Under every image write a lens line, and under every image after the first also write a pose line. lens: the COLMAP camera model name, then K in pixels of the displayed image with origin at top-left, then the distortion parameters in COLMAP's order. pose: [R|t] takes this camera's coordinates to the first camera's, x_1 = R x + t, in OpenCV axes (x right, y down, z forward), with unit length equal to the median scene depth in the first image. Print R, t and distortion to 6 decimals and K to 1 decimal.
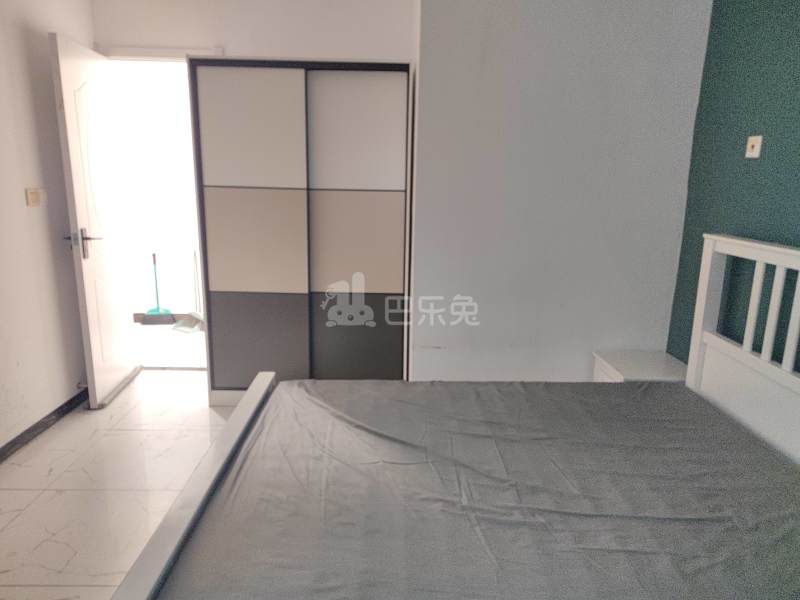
lens RADIAL K [[562.5, 0, 387.3], [0, 562.5, 303.0], [0, 0, 1]] dist [0.078473, -0.090805]
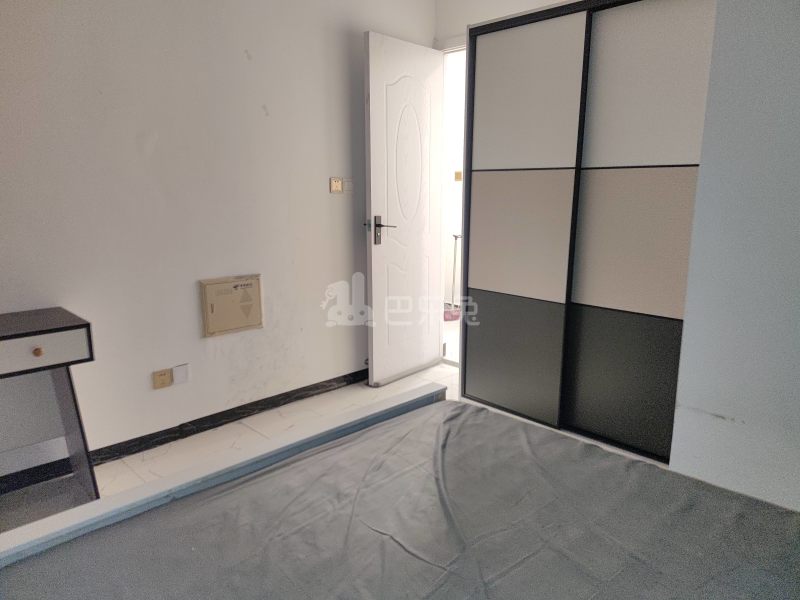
lens RADIAL K [[562.5, 0, 387.3], [0, 562.5, 303.0], [0, 0, 1]] dist [0.078473, -0.090805]
pose [[0.693237, 0.129858, -0.708915, 0.303273], [-0.148414, 0.988274, 0.035899, -0.012659], [0.705263, 0.080327, 0.704380, 0.350353]]
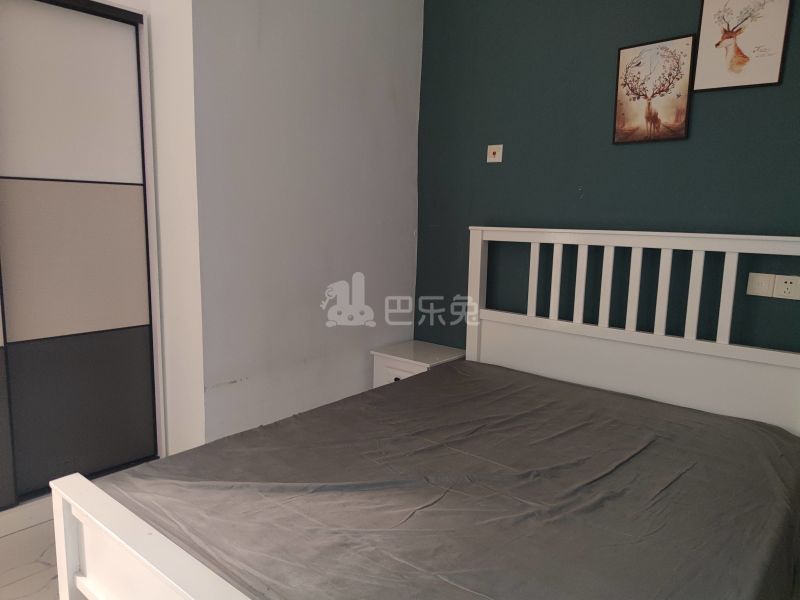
lens RADIAL K [[572.1, 0, 396.5], [0, 572.1, 299.4], [0, 0, 1]] dist [0.006457, 0.002024]
pose [[0.653477, -0.110711, 0.748806, -0.401297], [0.155471, 0.987786, 0.010365, -0.008750], [-0.740808, 0.109644, 0.662708, 0.336569]]
